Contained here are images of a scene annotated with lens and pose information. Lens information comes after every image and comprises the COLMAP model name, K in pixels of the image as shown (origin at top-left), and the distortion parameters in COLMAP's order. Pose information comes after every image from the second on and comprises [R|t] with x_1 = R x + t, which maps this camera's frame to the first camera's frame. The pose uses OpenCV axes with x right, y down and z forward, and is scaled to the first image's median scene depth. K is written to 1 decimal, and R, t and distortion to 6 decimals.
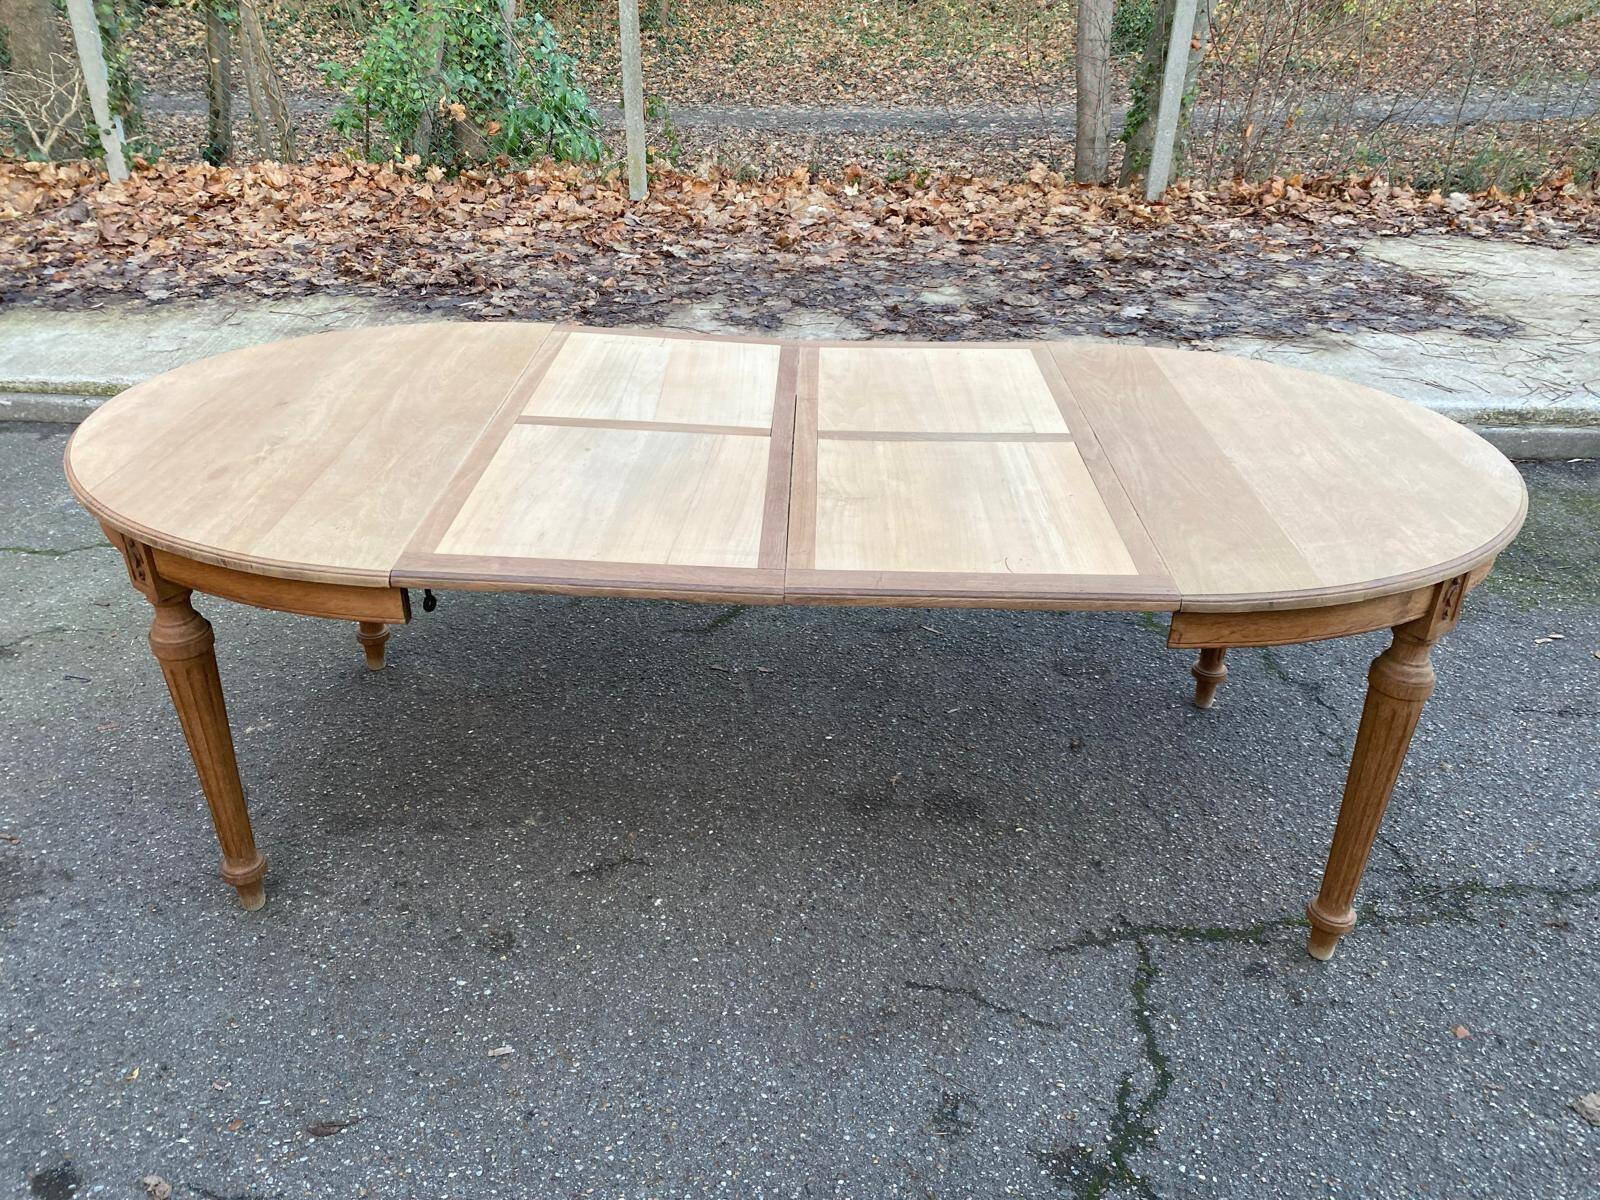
lens RADIAL K [[1218.2, 0, 783.4], [0, 1218.2, 585.2], [0, 0, 1]] dist [0.021132, -0.023595]
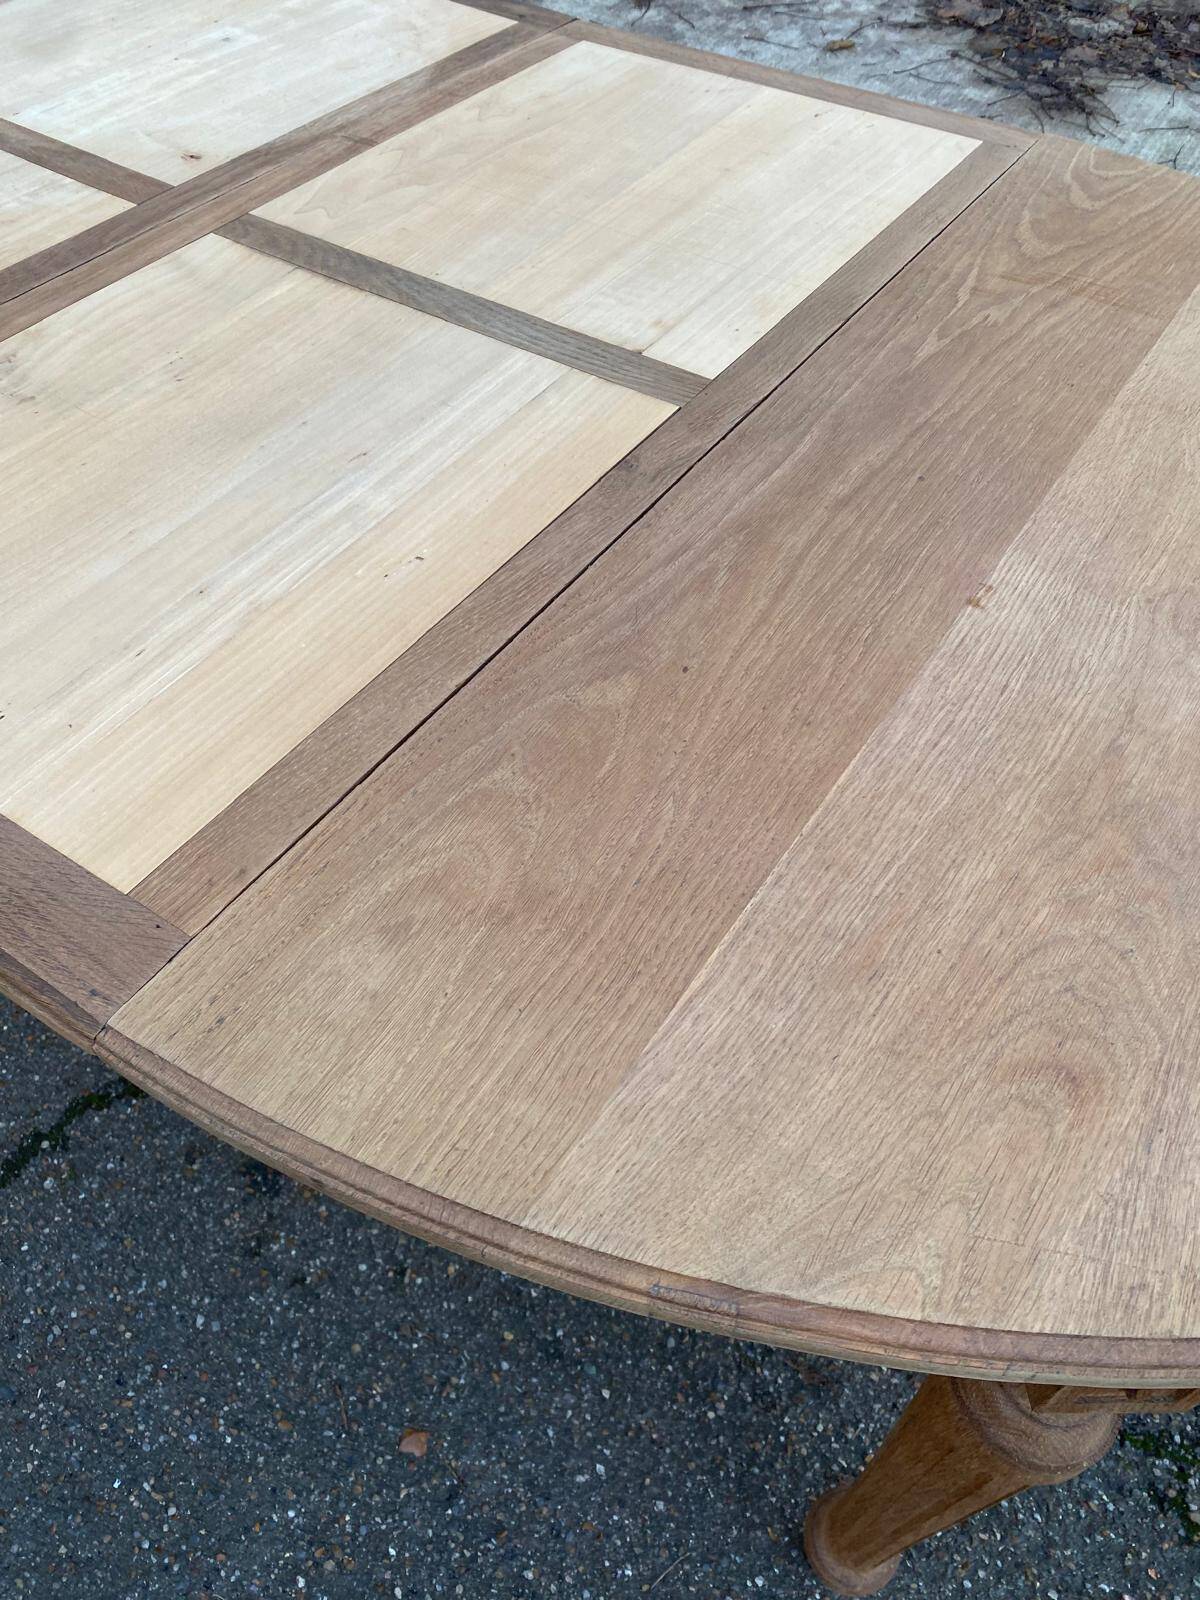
lens RADIAL K [[1218.2, 0, 602.4], [0, 1218.2, 795.7], [0, 0, 1]] dist [0.021132, -0.023595]
pose [[0.858256, 0.404130, -0.316347, 0.261160], [-0.263489, 0.875927, 0.404135, -0.057669], [0.440420, -0.263498, 0.858254, 0.238996]]
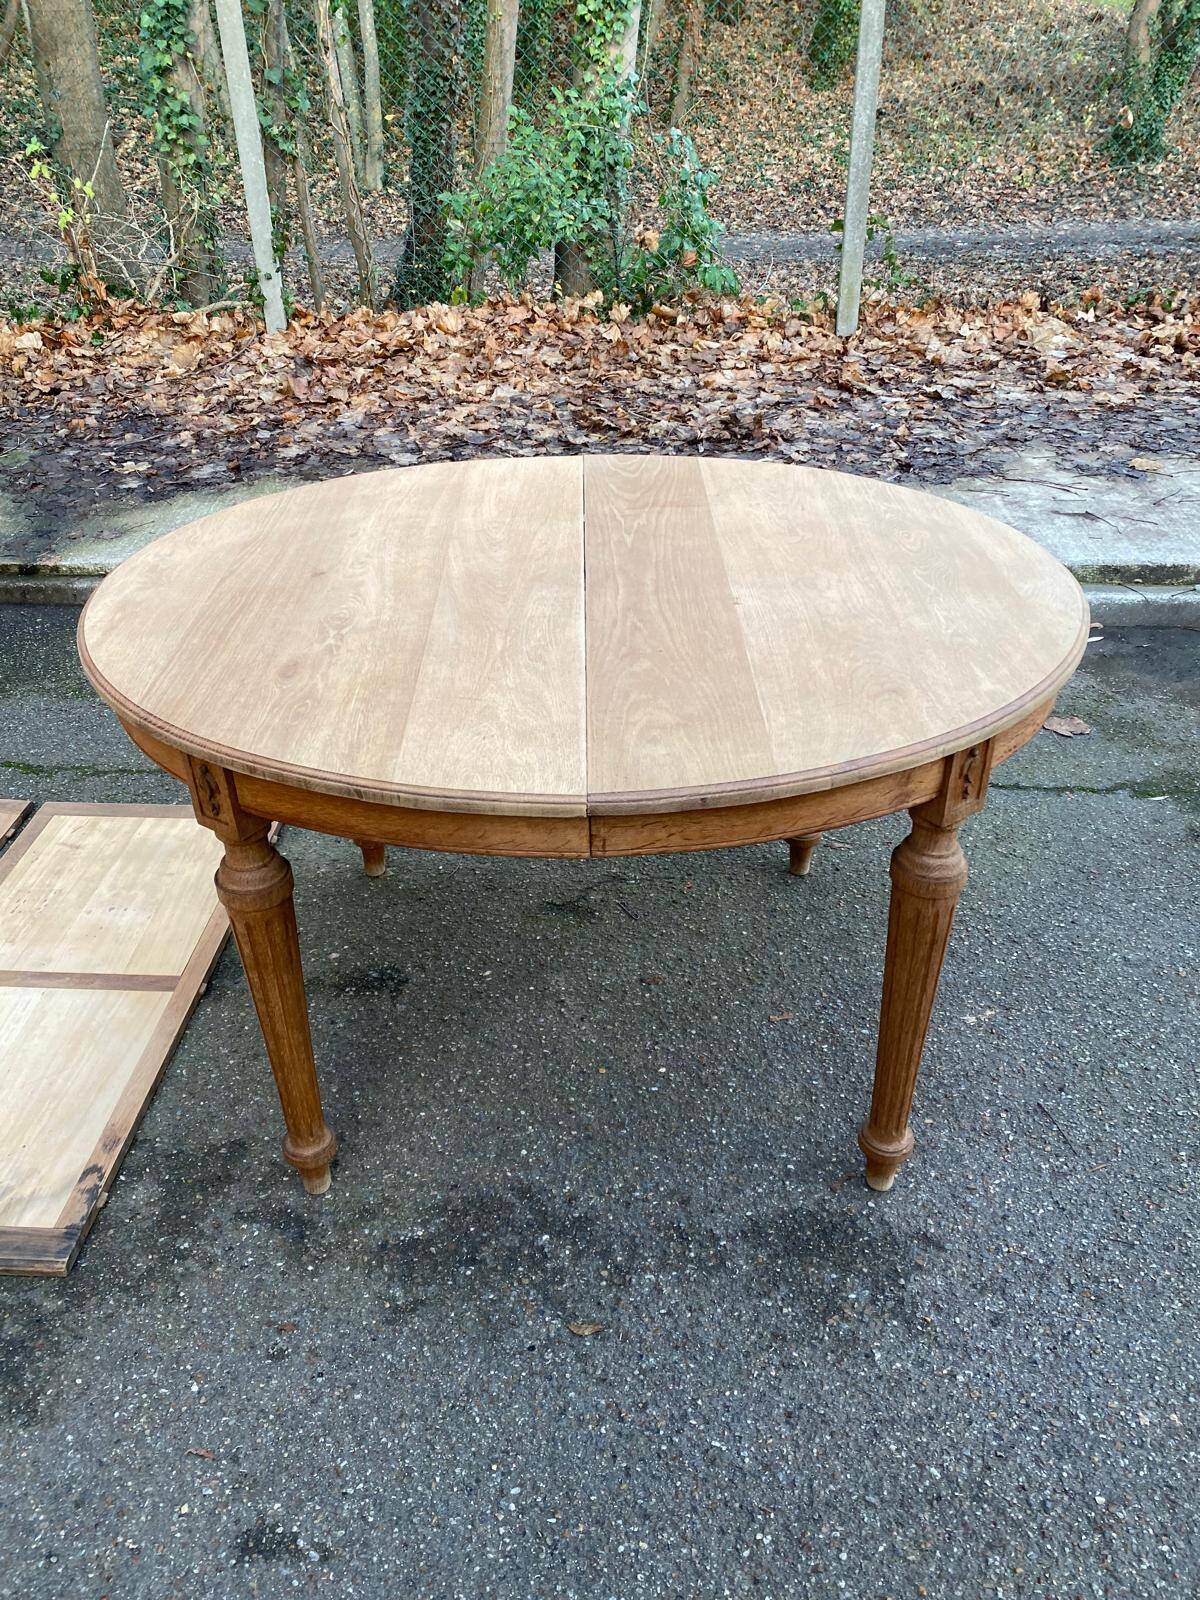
lens RADIAL K [[1218.2, 0, 592.6], [0, 1218.2, 790.8], [0, 0, 1]] dist [0.021132, -0.023595]
pose [[0.998962, -0.012244, -0.043865, -0.326043], [0.014408, 0.998677, 0.049368, -0.037781], [0.043203, -0.049948, 0.997817, 0.107388]]
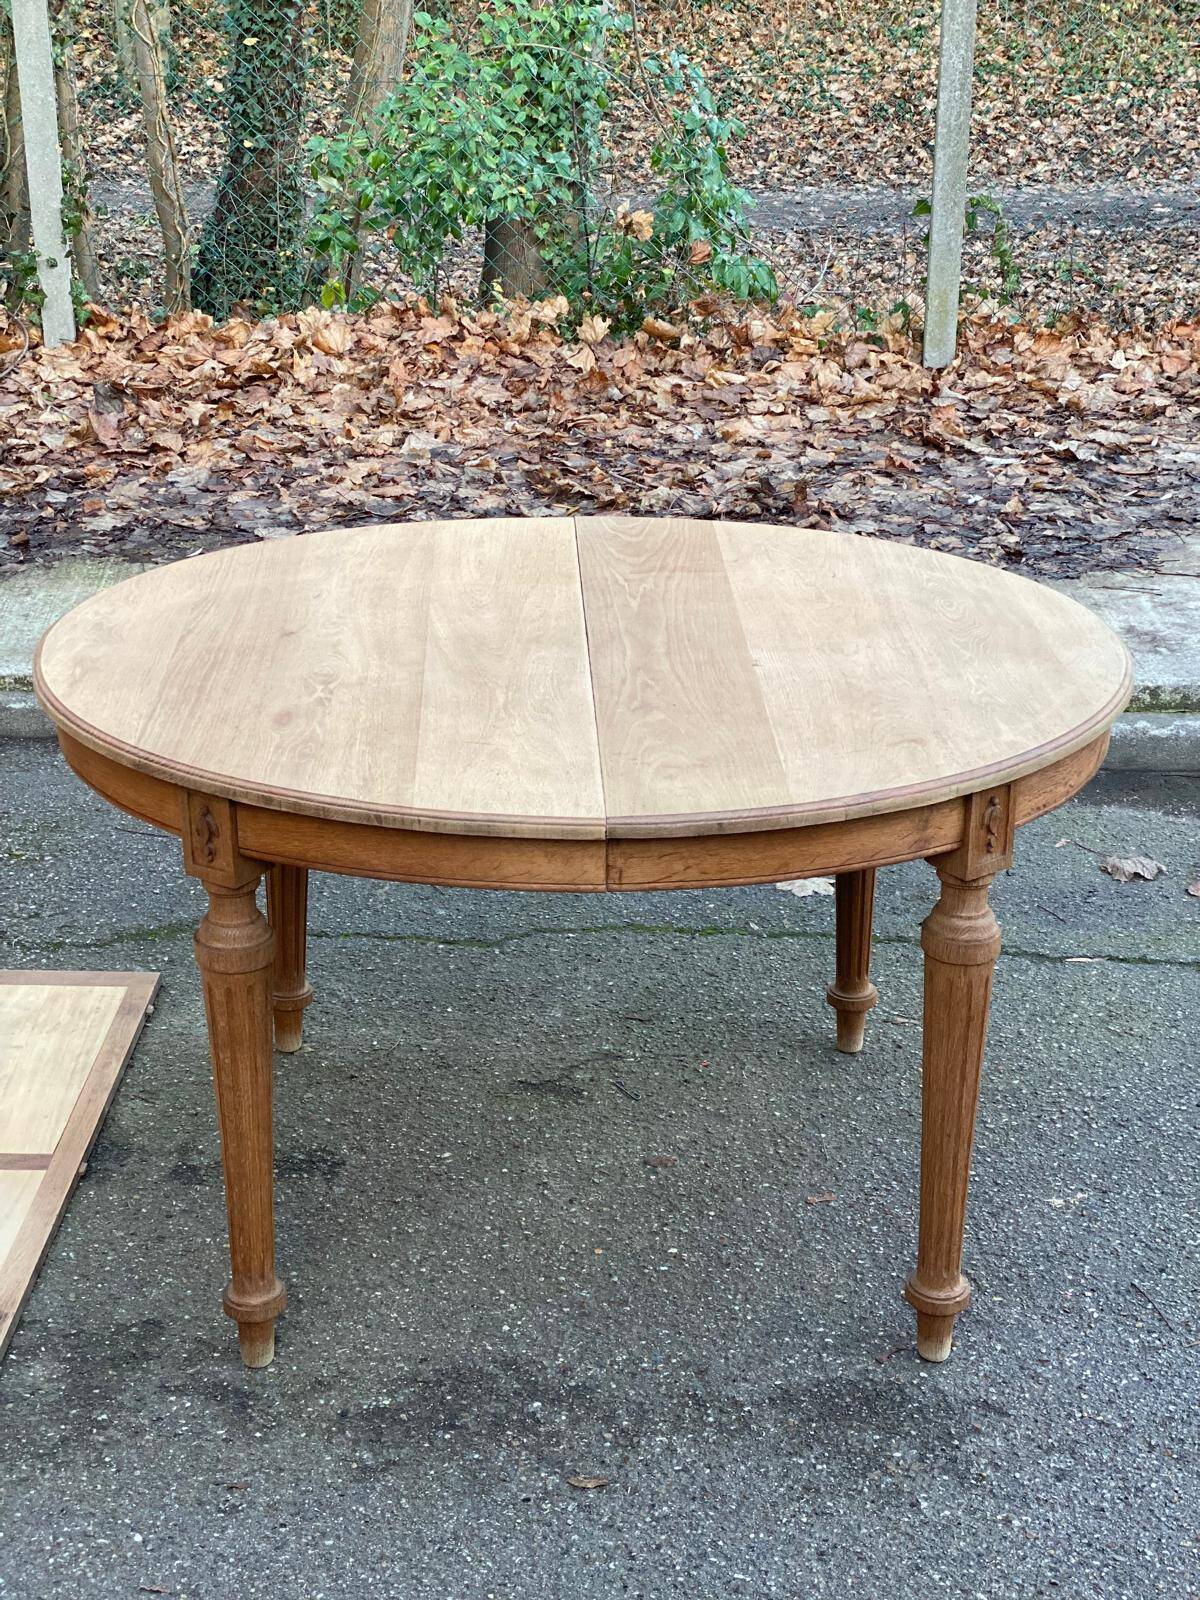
lens RADIAL K [[2361.5, 0, 610.2], [0, 2361.5, 797.5], [0, 0, 1]] dist [0.137831, 0.000000]
pose [[0.999947, -0.010214, -0.000872, -0.336120], [0.010038, 0.992881, -0.118683, 0.026122], [0.002078, 0.118668, 0.992932, -0.123634]]
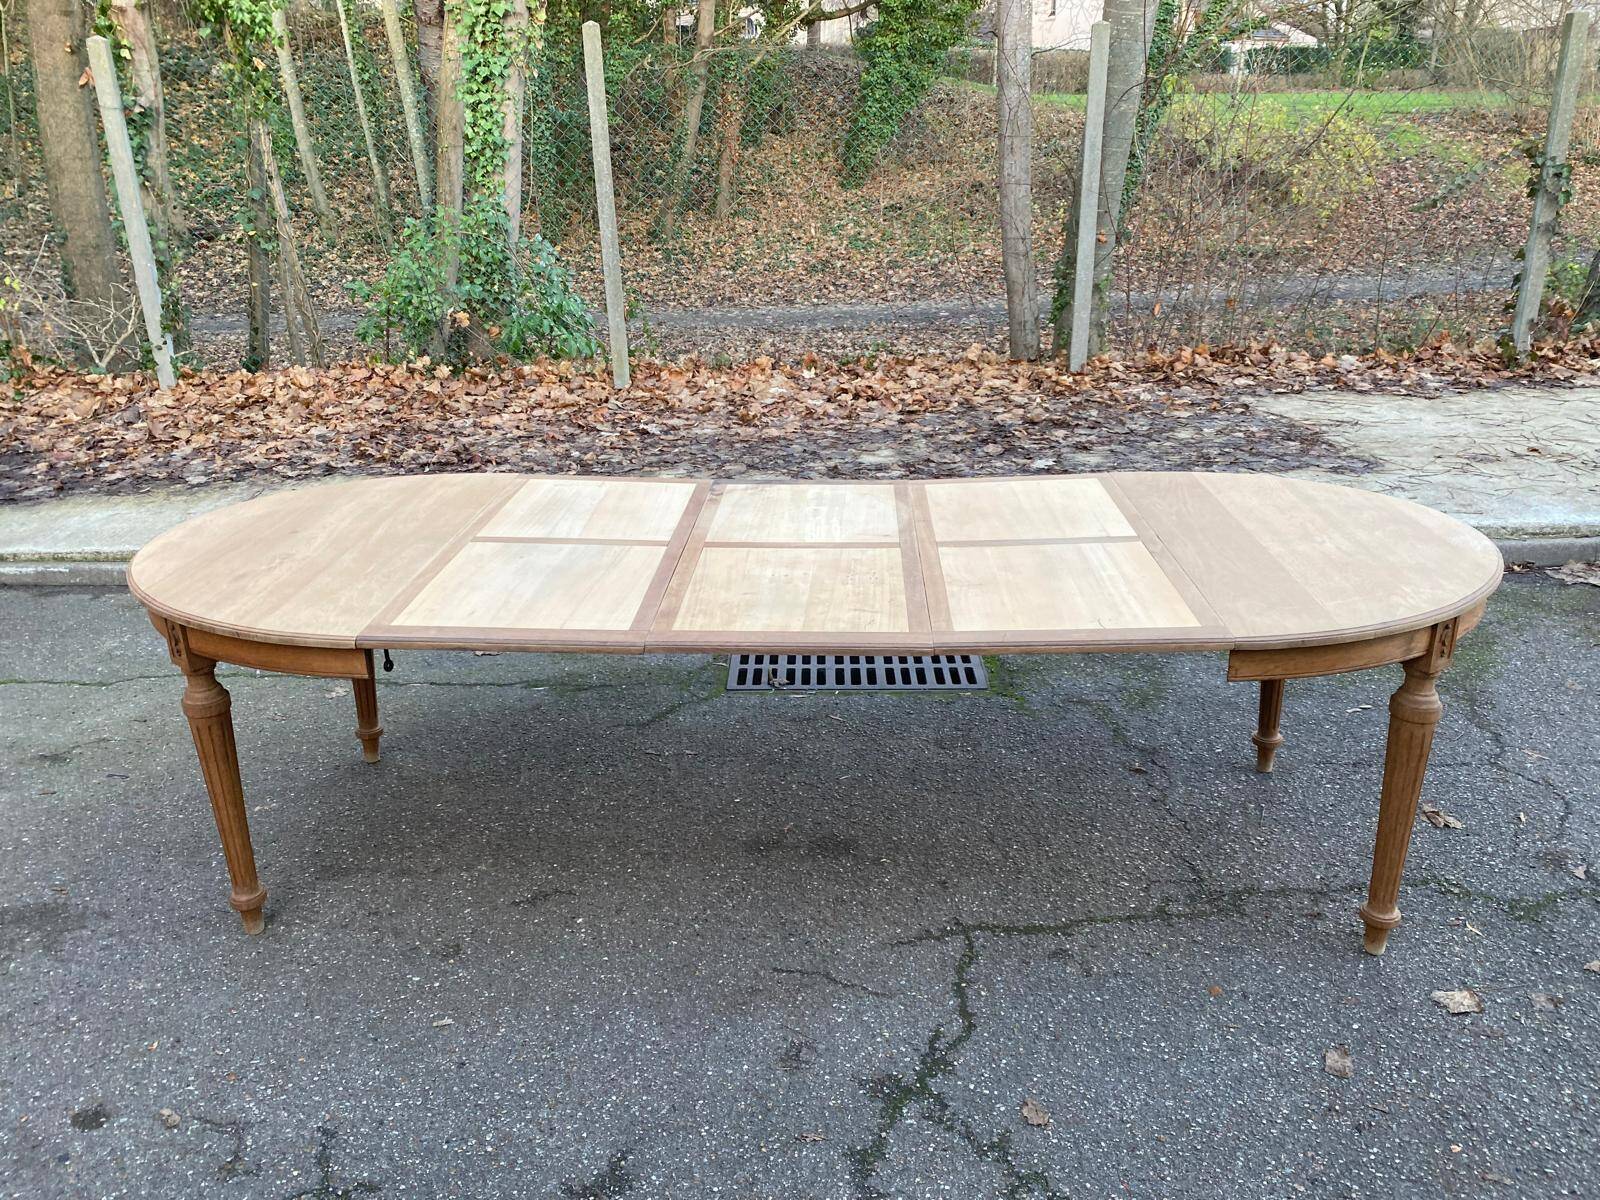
lens RADIAL K [[1218.2, 0, 793.0], [0, 1218.2, 591.3], [0, 0, 1]] dist [0.021132, -0.023595]
pose [[0.999325, -0.034535, -0.012521, 0.058732], [0.032376, 0.989050, -0.143985, 0.049070], [0.017356, 0.143482, 0.989501, -0.111762]]
